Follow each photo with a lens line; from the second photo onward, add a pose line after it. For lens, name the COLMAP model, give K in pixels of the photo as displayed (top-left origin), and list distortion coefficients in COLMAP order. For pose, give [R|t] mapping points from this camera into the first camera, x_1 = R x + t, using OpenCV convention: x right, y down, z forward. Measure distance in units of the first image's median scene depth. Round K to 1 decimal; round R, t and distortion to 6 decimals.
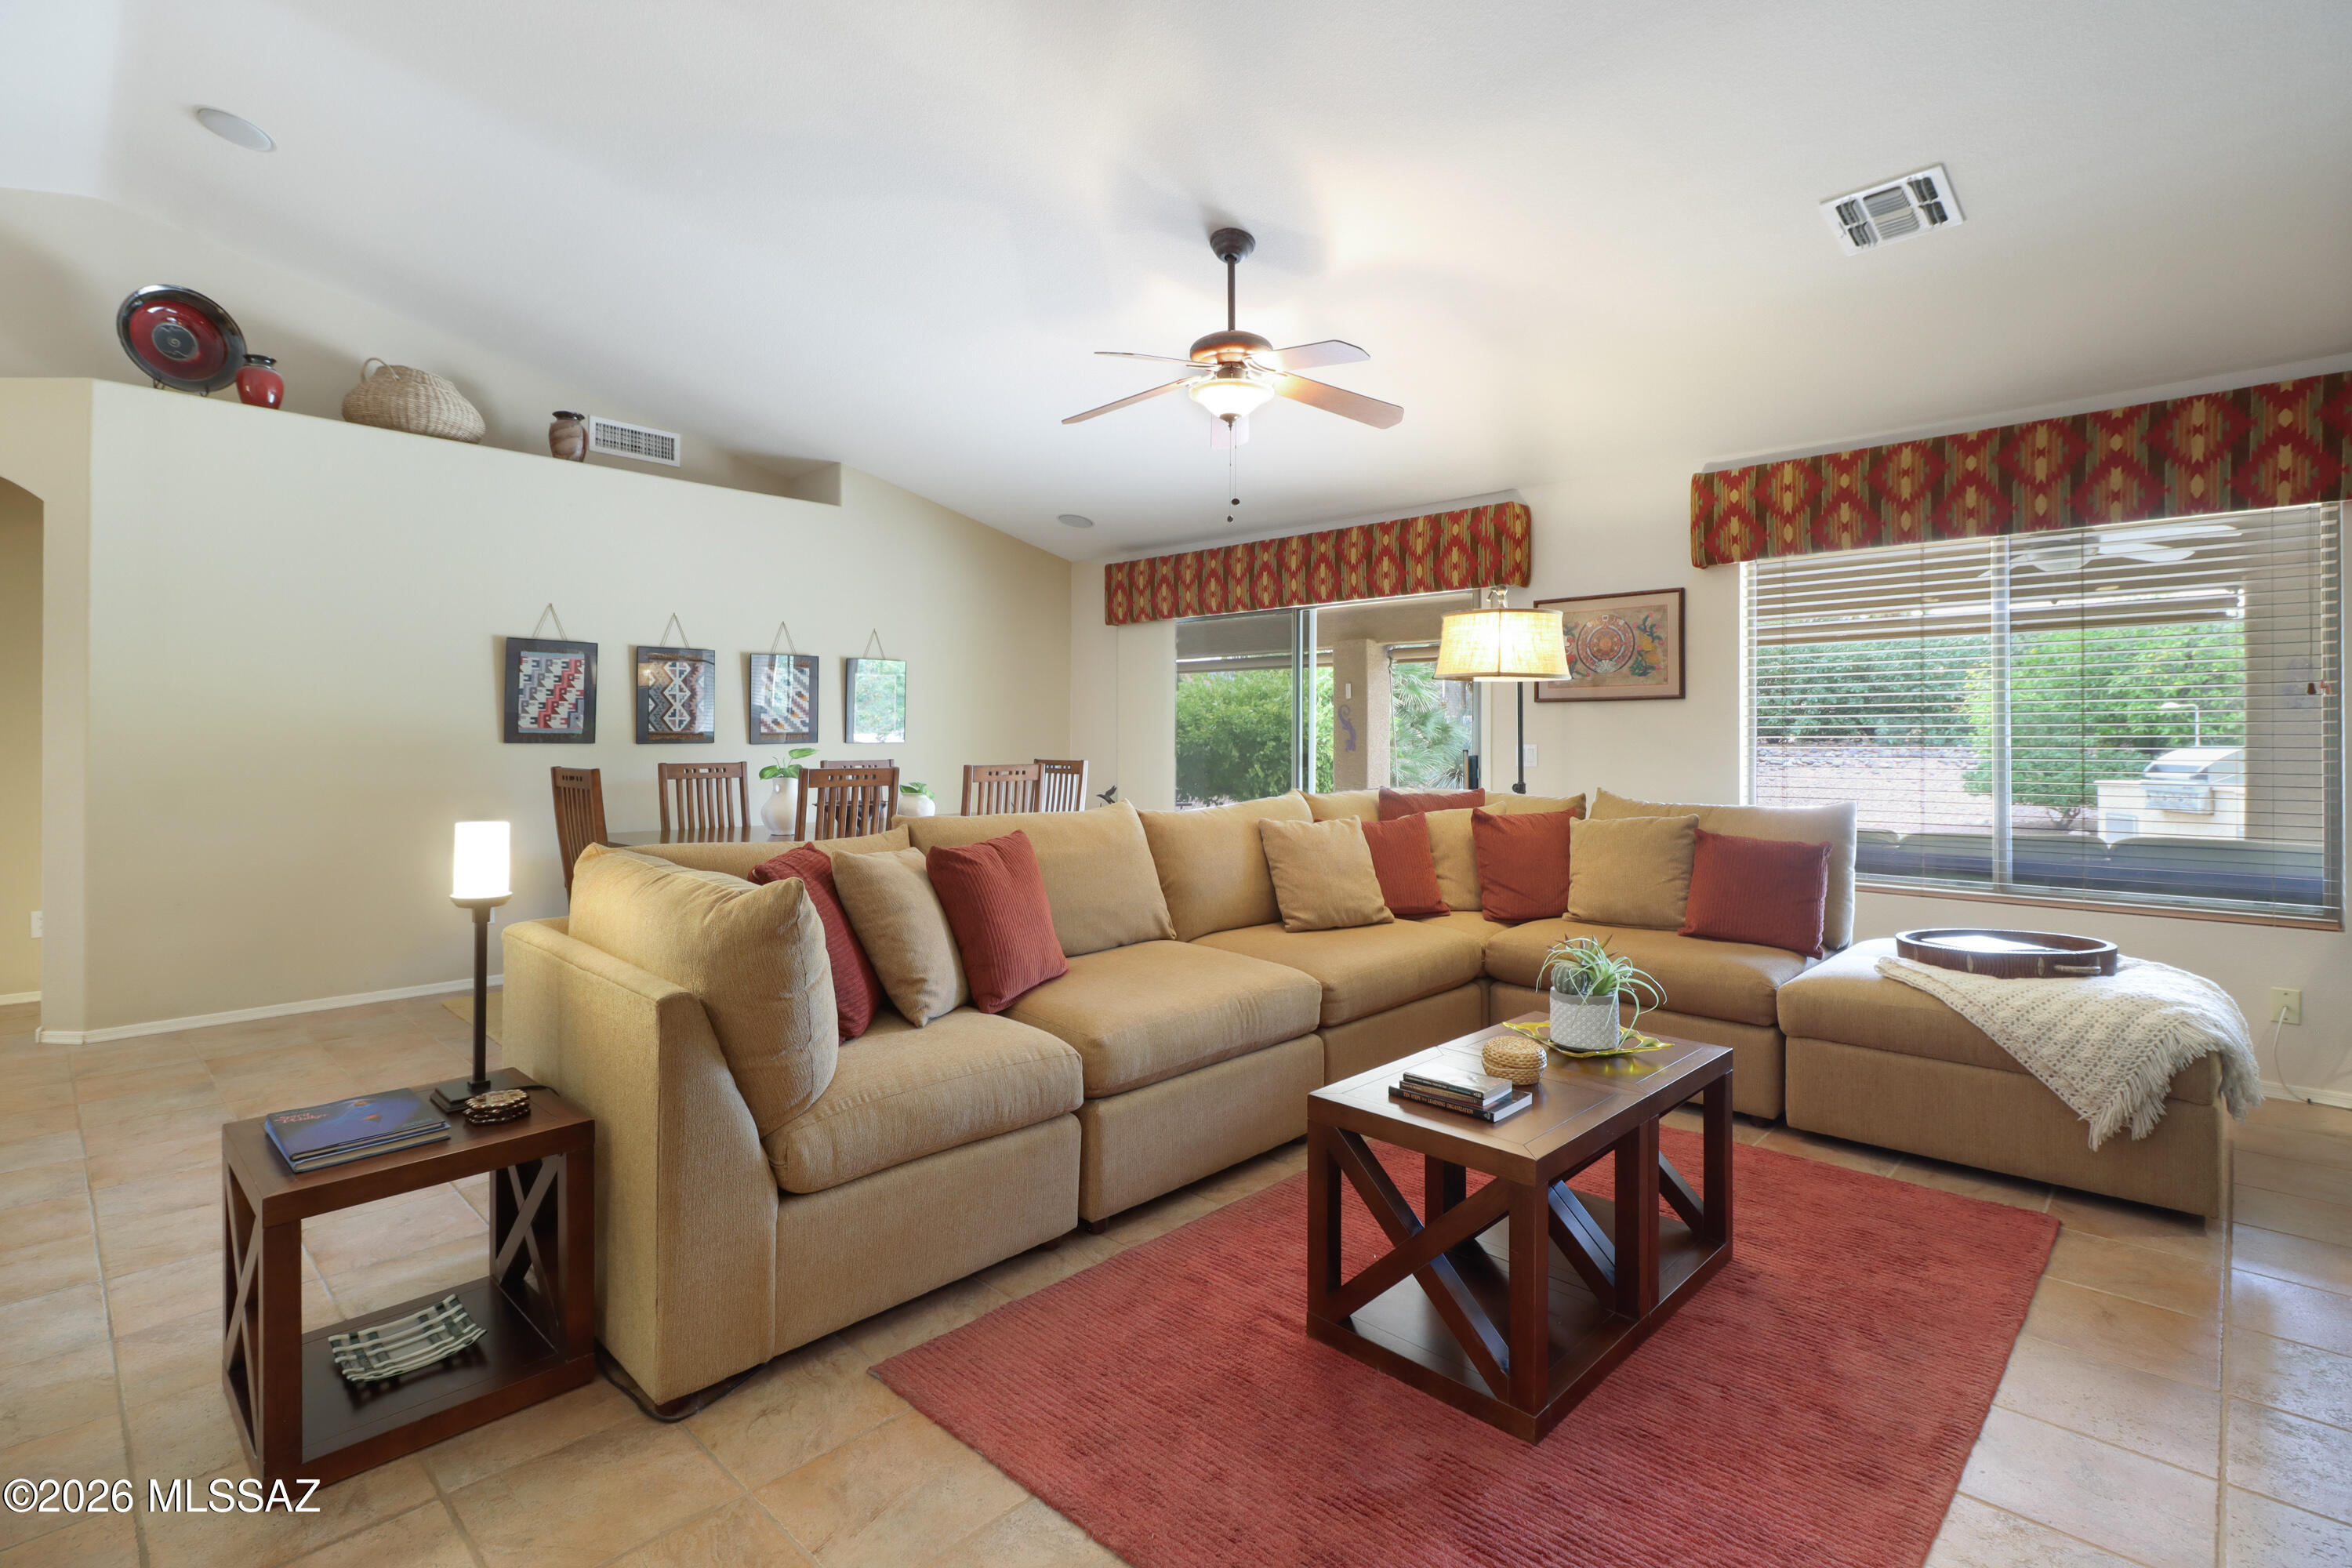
lens RADIAL K [[1093.4, 0, 1154.9], [0, 1093.4, 742.8], [0, 0, 1]] dist [0.002418, -0.000789]
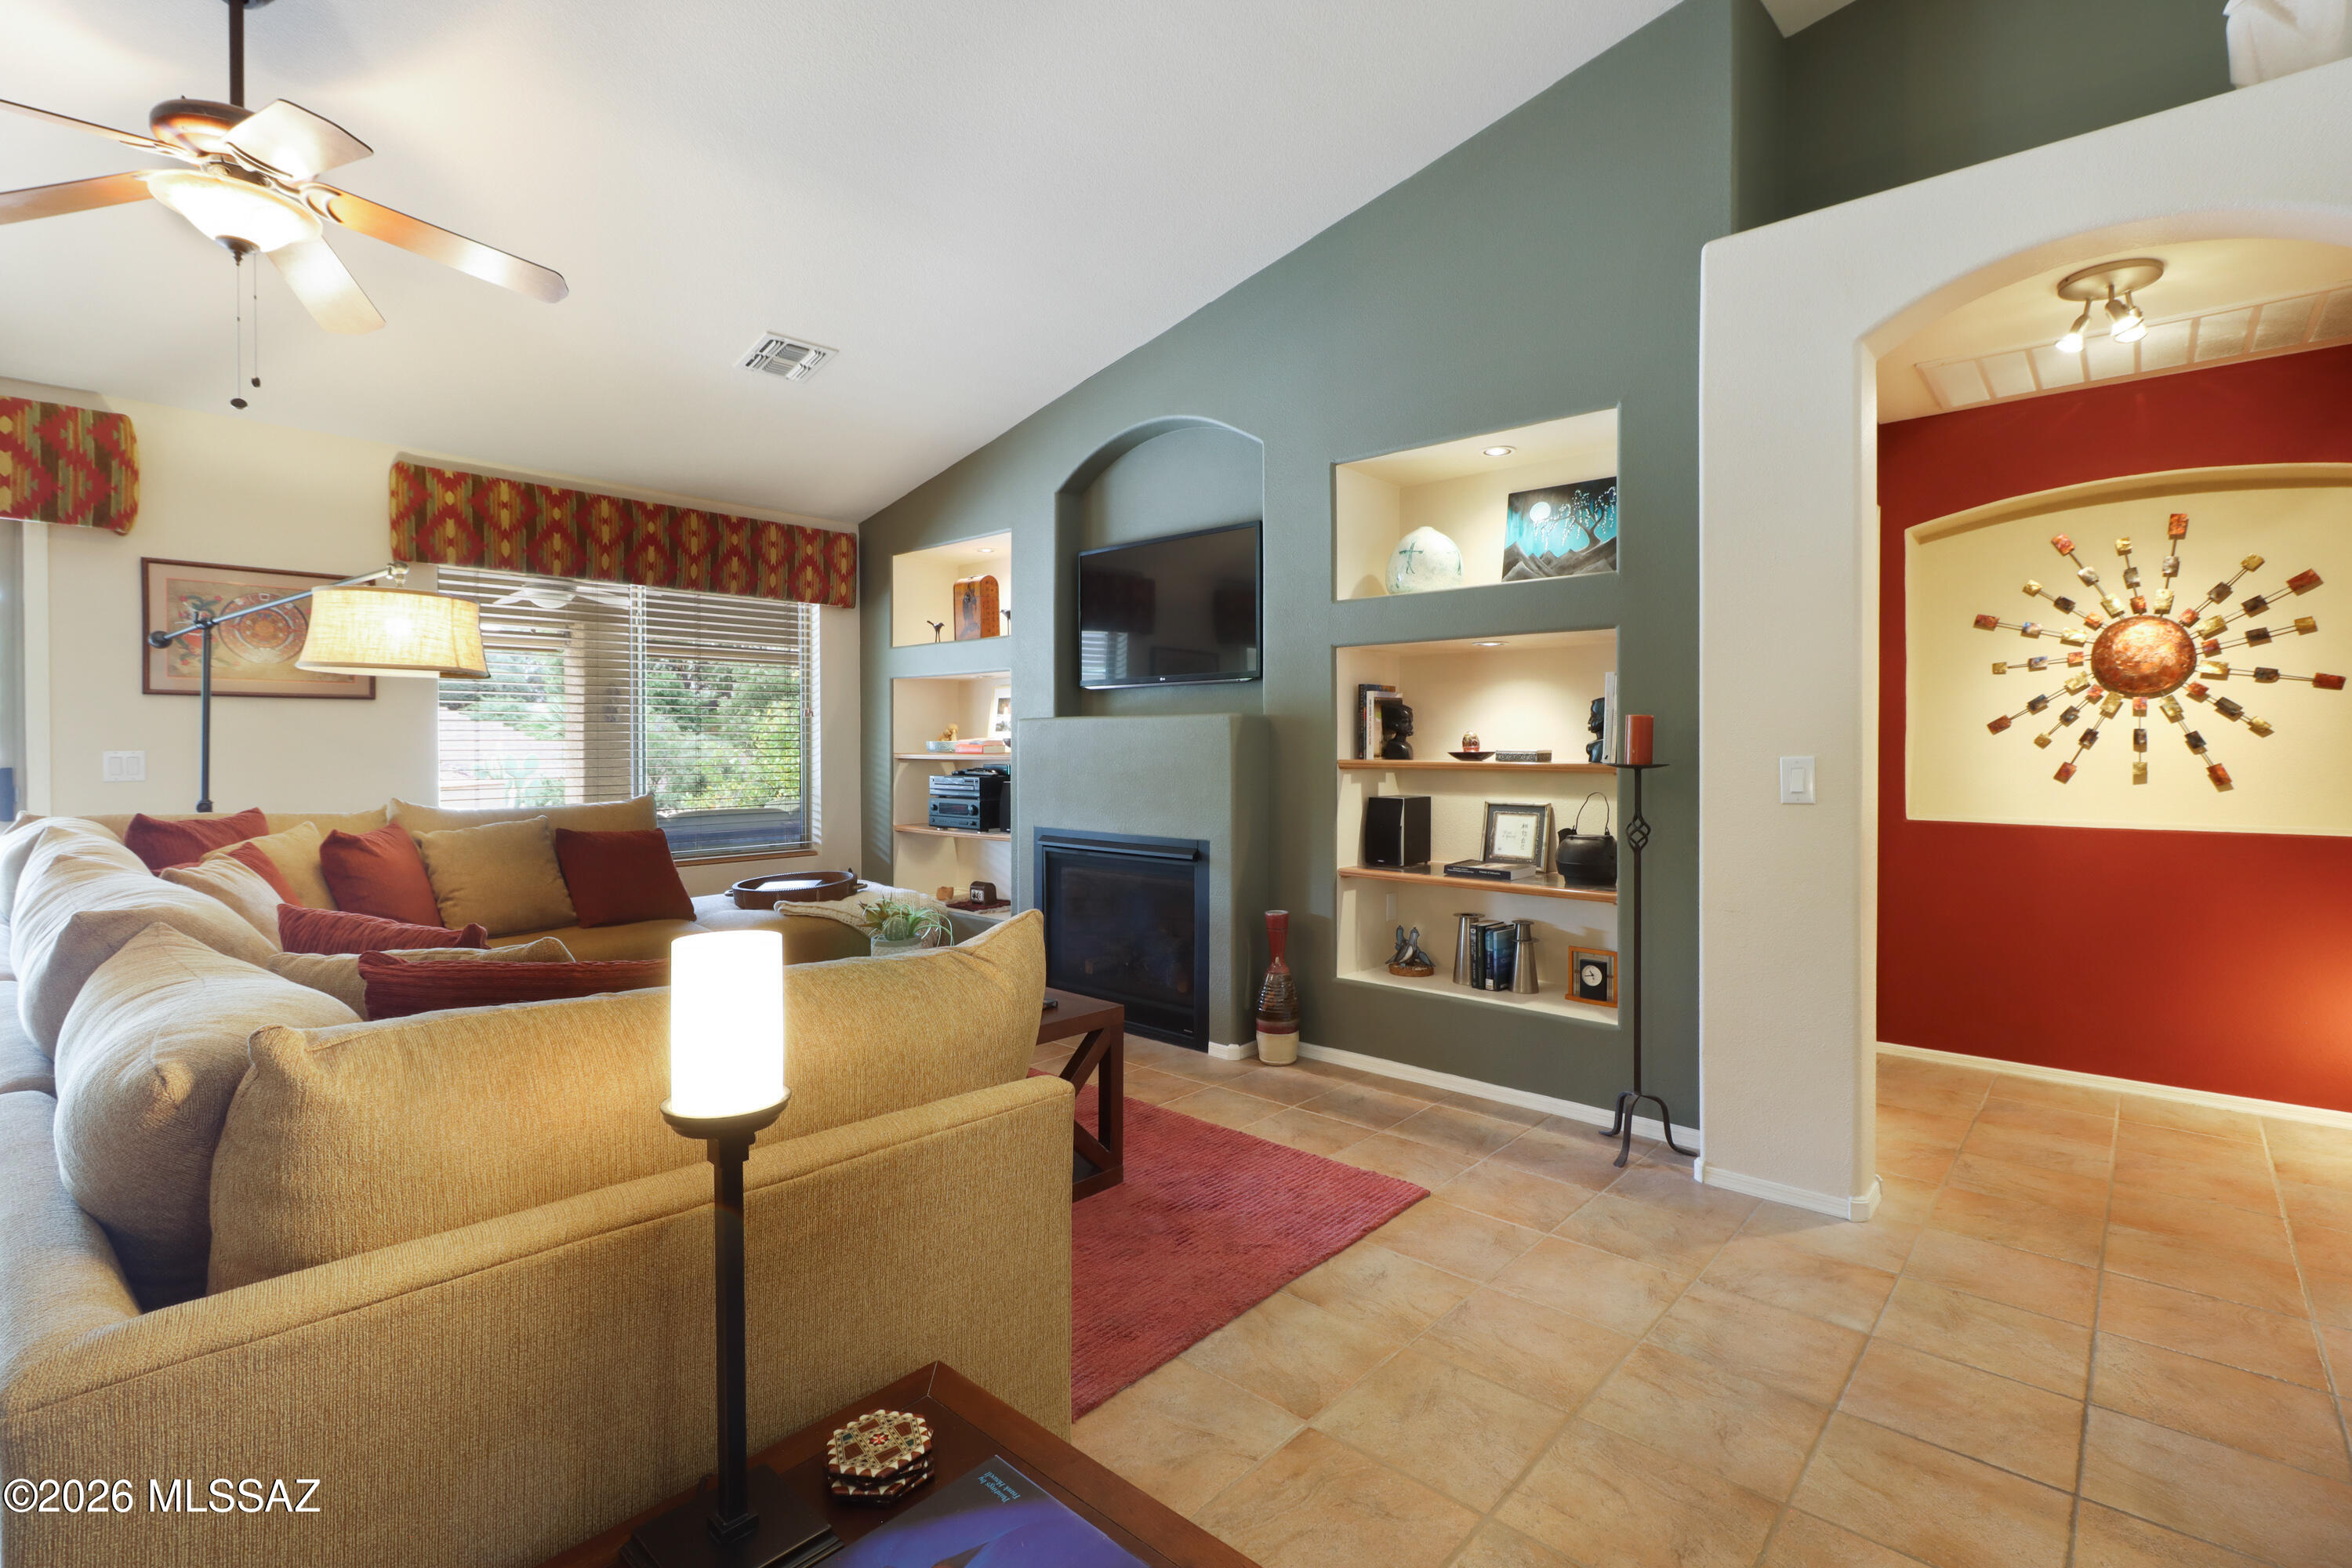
lens RADIAL K [[1093.4, 0, 1181.0], [0, 1093.4, 746.4], [0, 0, 1]] dist [0.002418, -0.000789]
pose [[-0.036759, -0.000887, 0.999324, -0.502369], [0.006246, 0.999980, 0.001118, 0.002265], [-0.999305, 0.006283, -0.036753, 0.391266]]
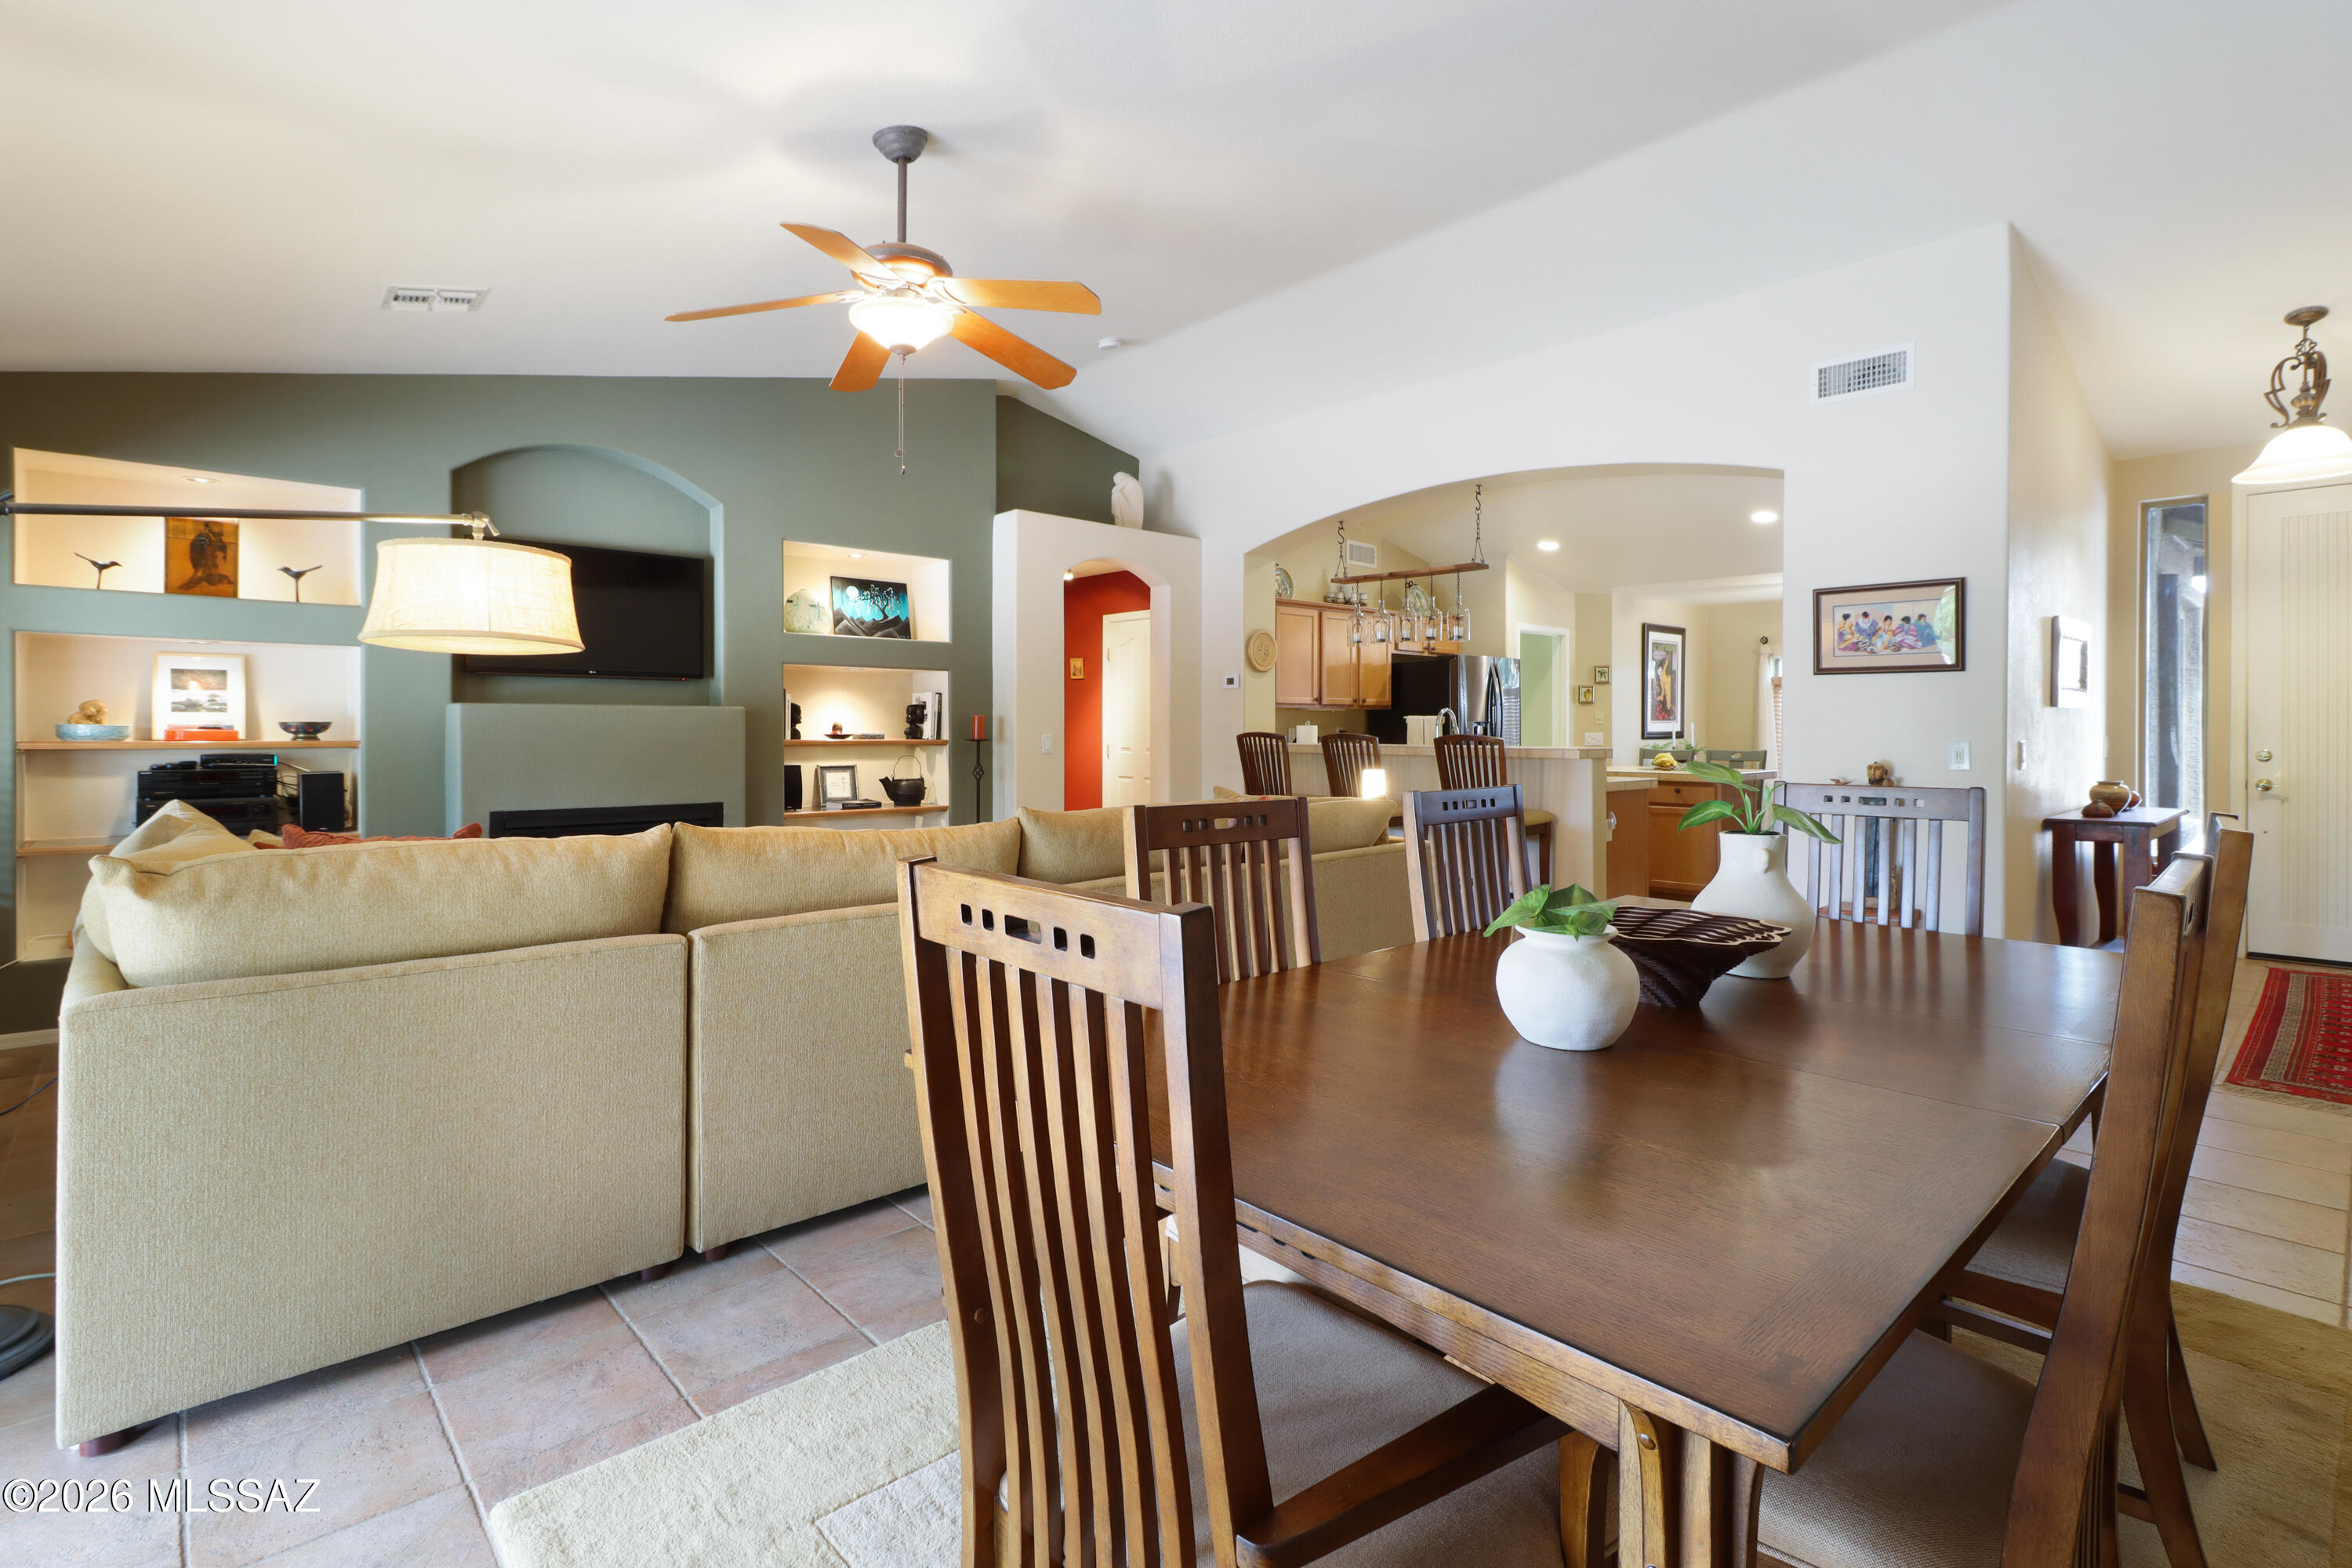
lens RADIAL K [[1093.4, 0, 1159.3], [0, 1093.4, 733.8], [0, 0, 1]] dist [0.002418, -0.000789]
pose [[-0.997279, -0.001188, 0.073710, -0.151981], [-0.000514, 0.999958, 0.009162, -0.004647], [-0.073717, 0.009099, -0.997238, 1.555804]]
